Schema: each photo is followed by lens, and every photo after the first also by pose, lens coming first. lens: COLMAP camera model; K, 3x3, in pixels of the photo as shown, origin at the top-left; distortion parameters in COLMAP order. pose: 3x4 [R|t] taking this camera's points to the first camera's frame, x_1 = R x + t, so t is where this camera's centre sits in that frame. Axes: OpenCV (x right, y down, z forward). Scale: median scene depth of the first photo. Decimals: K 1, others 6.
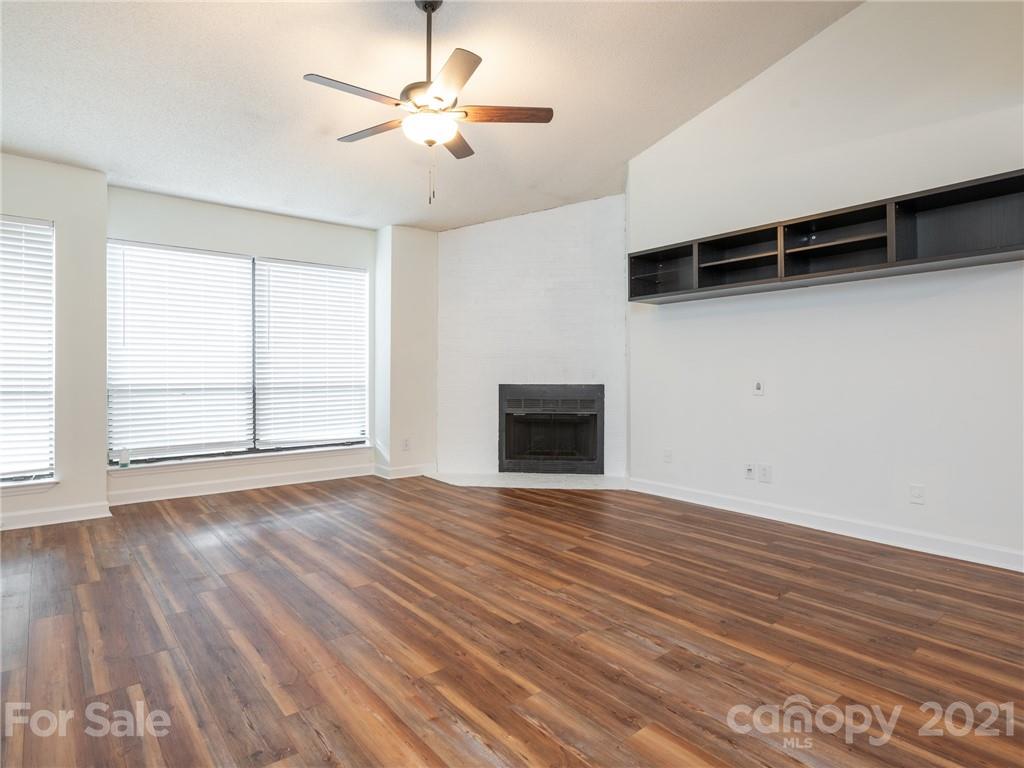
lens RADIAL K [[574.0, 0, 539.7], [0, 574.0, 379.6], [0, 0, 1]] dist [0.007927, -0.012613]
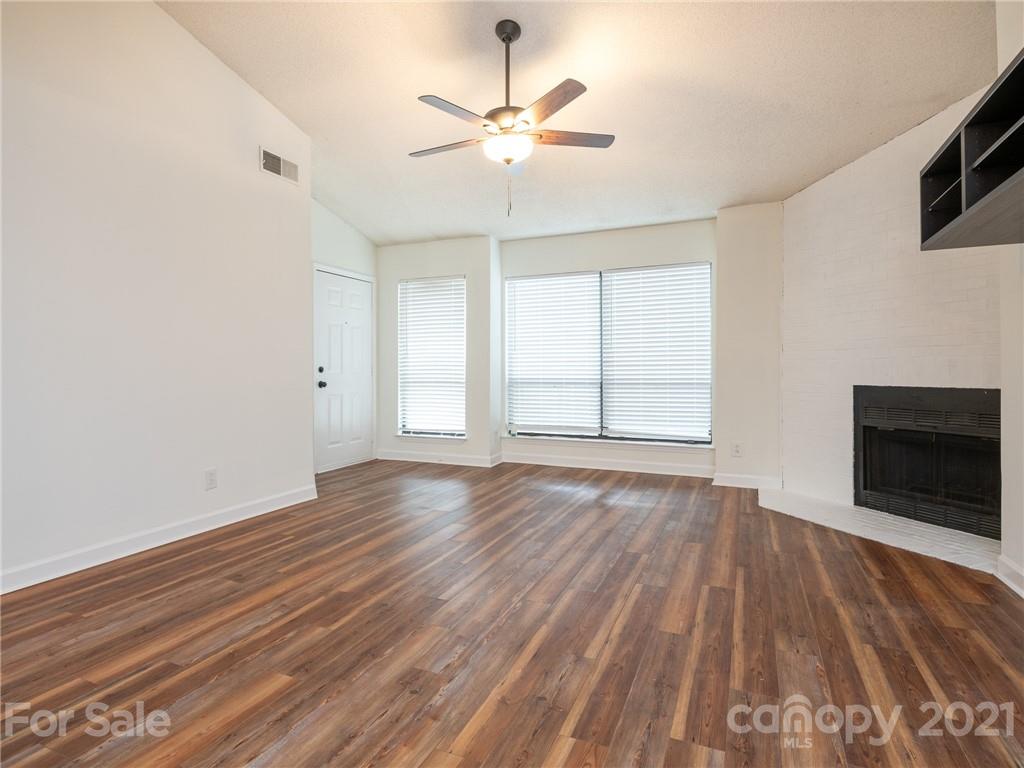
lens RADIAL K [[574.0, 0, 464.6], [0, 574.0, 367.2], [0, 0, 1]] dist [0.007927, -0.012613]
pose [[0.394572, -0.007447, -0.918835, 0.757538], [-0.011169, 0.999854, -0.012900, 0.000844], [0.918797, 0.015352, 0.394431, 0.473367]]
